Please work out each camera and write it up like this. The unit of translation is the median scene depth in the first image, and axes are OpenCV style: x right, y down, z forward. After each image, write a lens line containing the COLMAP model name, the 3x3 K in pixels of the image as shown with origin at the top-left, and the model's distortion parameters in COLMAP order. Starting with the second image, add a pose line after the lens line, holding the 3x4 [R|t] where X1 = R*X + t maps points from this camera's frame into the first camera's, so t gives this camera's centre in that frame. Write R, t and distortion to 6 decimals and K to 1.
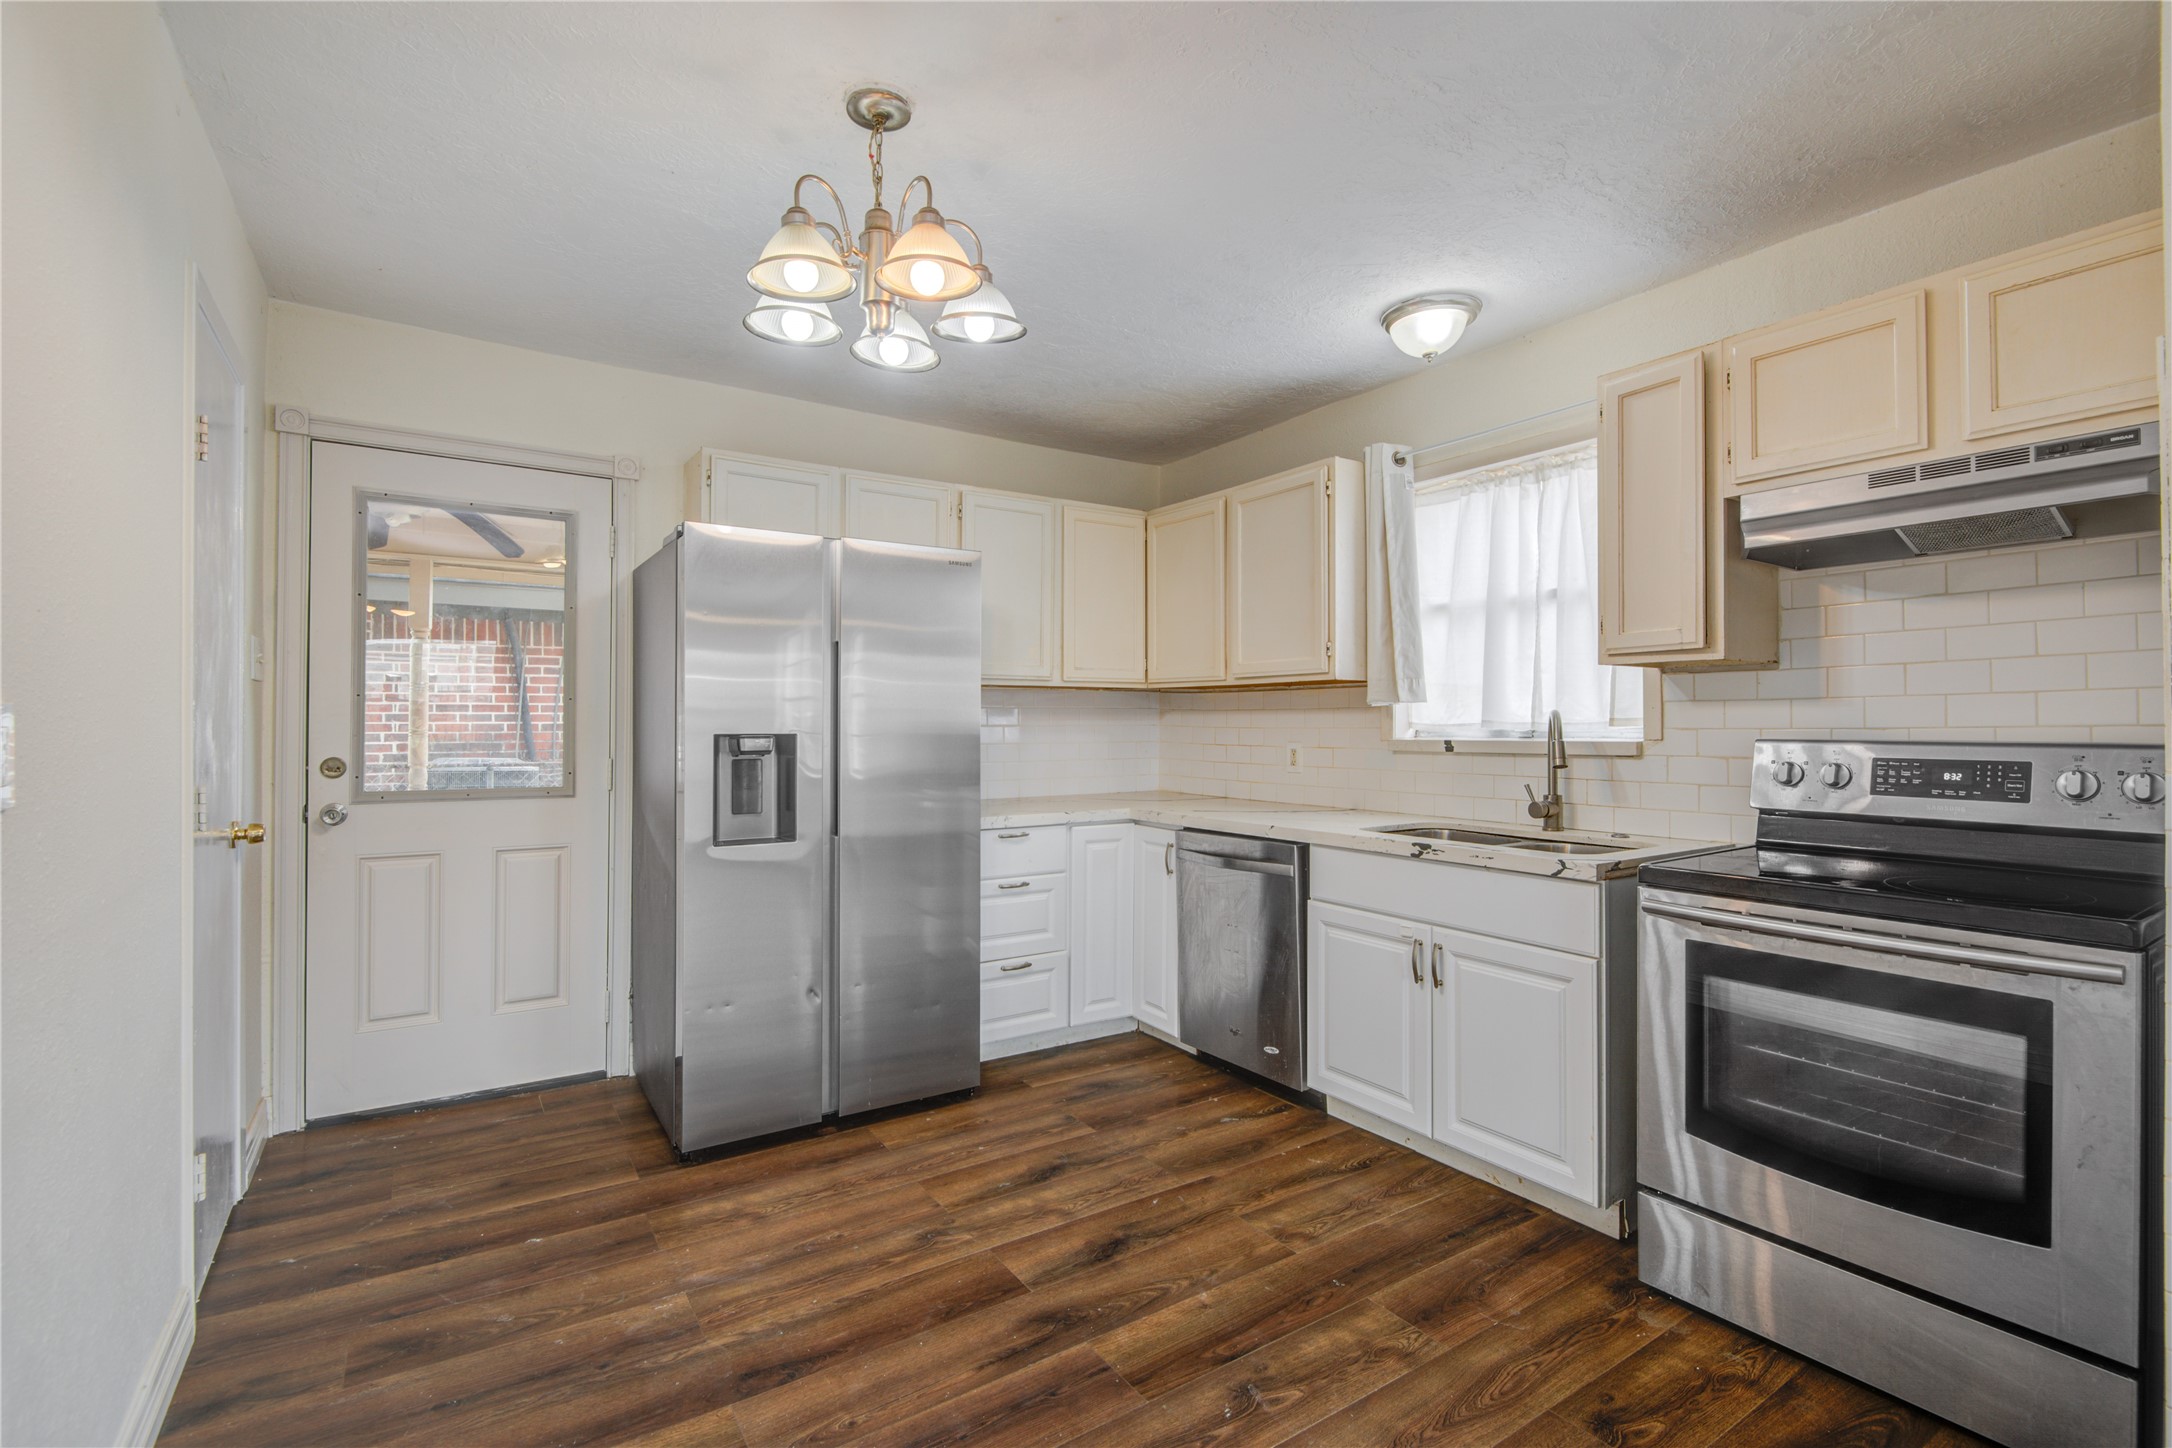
lens RADIAL K [[987.8, 0, 1088.7], [0, 987.8, 719.6], [0, 0, 1]] dist [-0.002636, 0.000483]
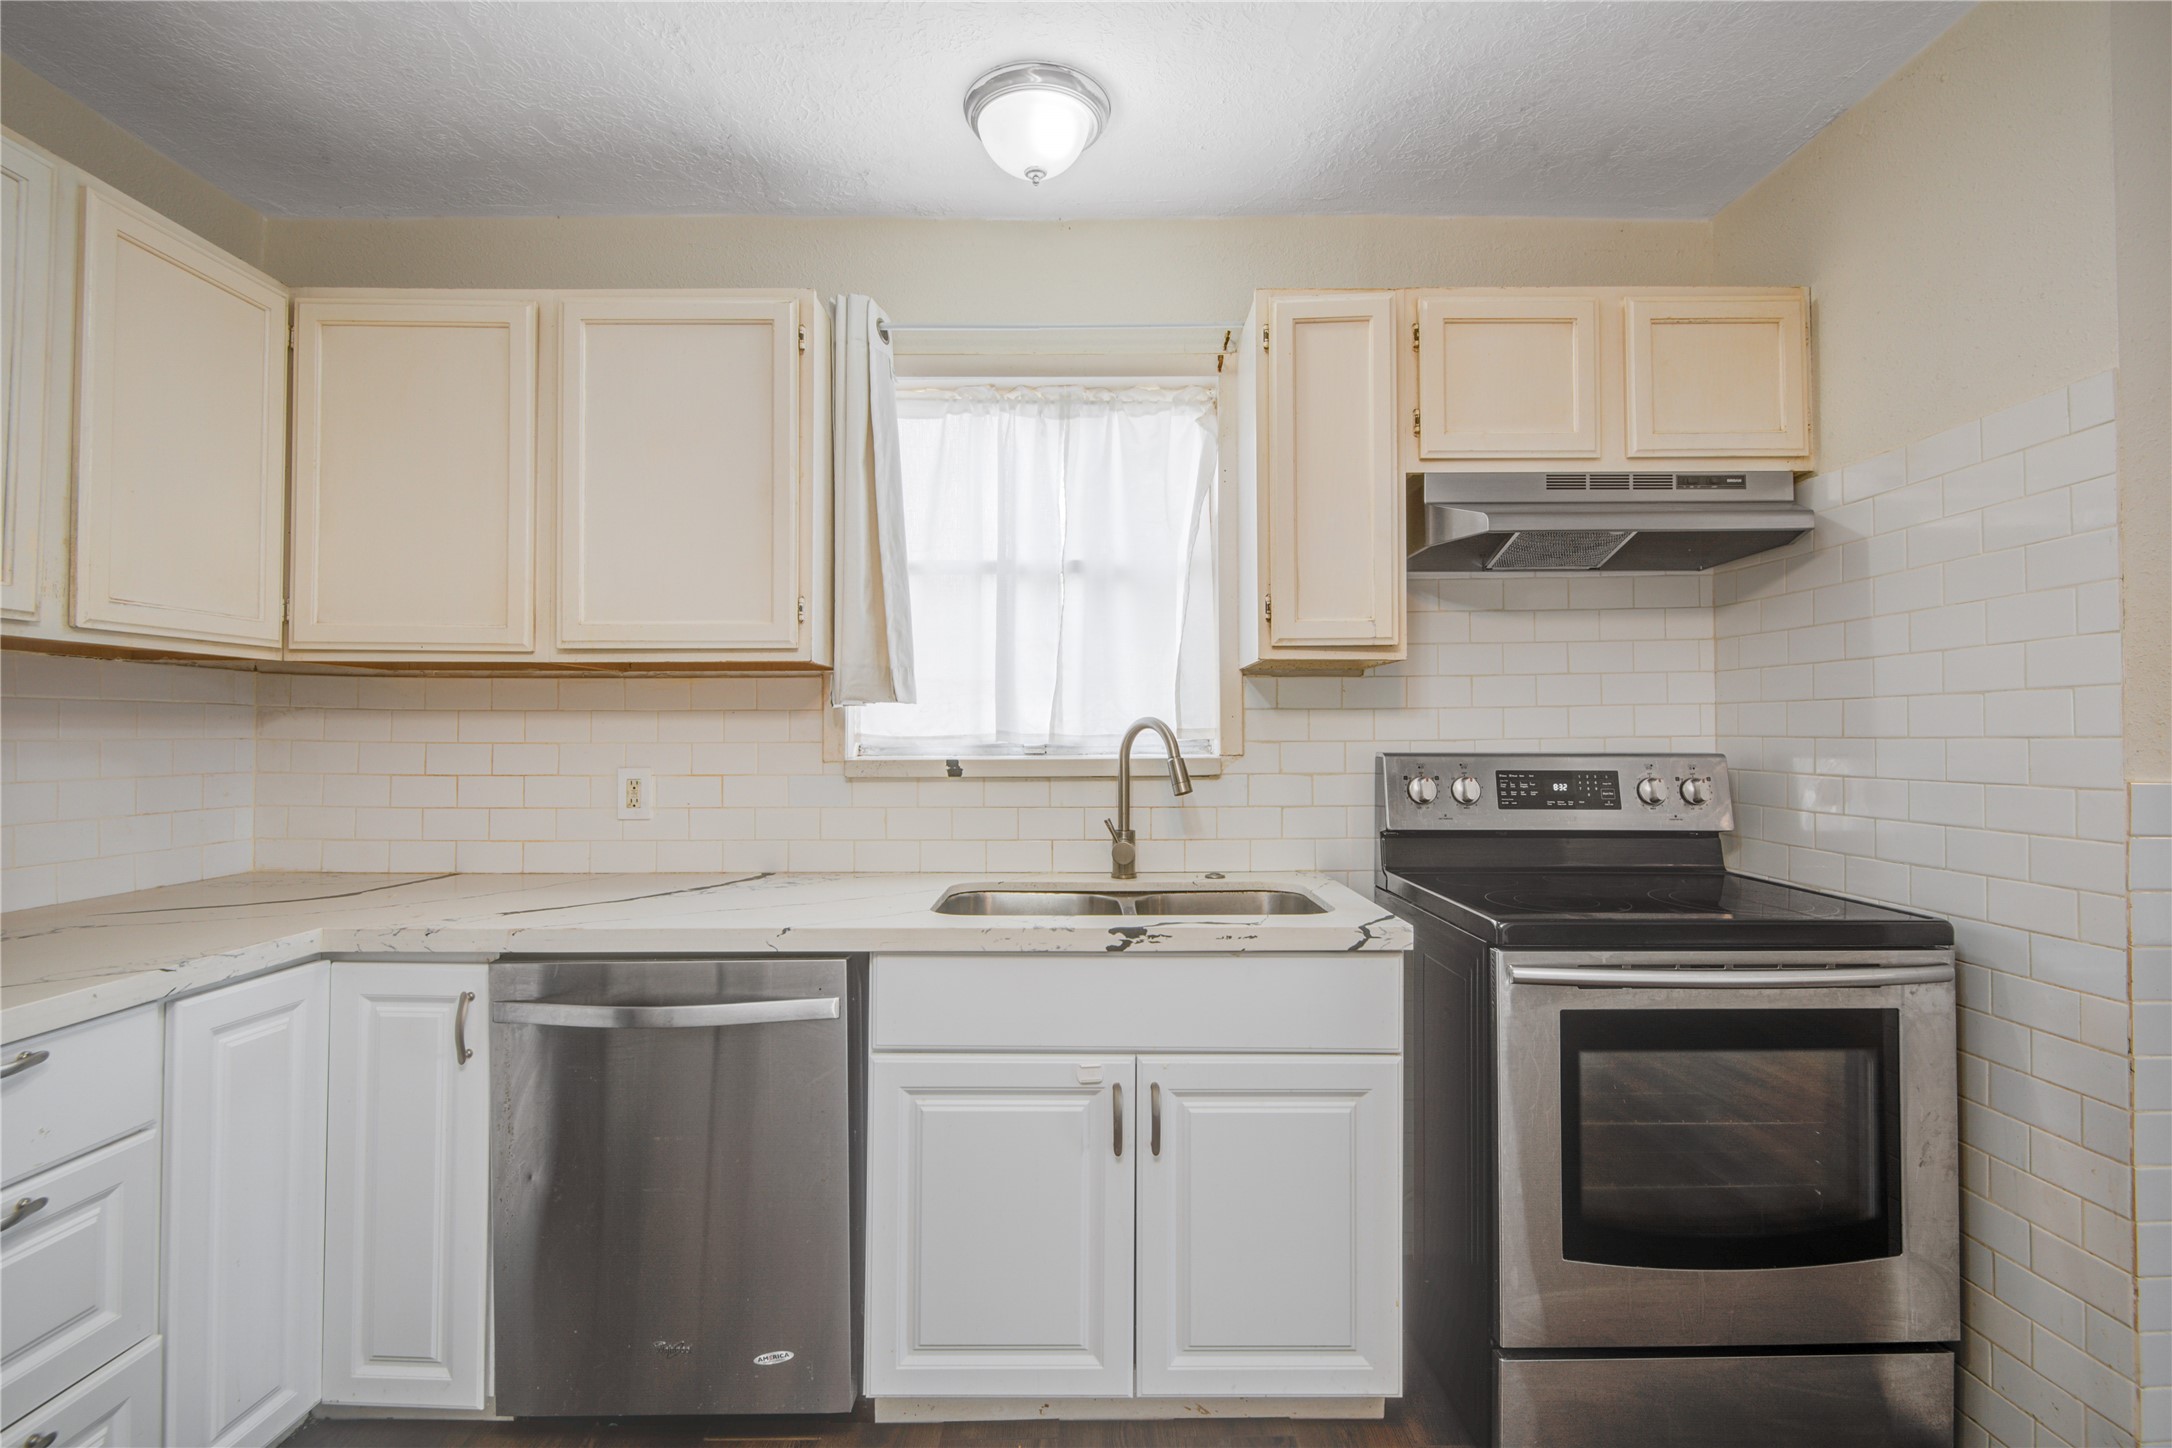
lens RADIAL K [[987.8, 0, 1088.7], [0, 987.8, 719.6], [0, 0, 1]] dist [-0.002636, 0.000483]
pose [[0.549002, 0.015011, 0.835686, -0.197282], [-0.003285, 0.999870, -0.015803, 0.004447], [-0.835815, 0.005931, 0.548980, 0.675911]]
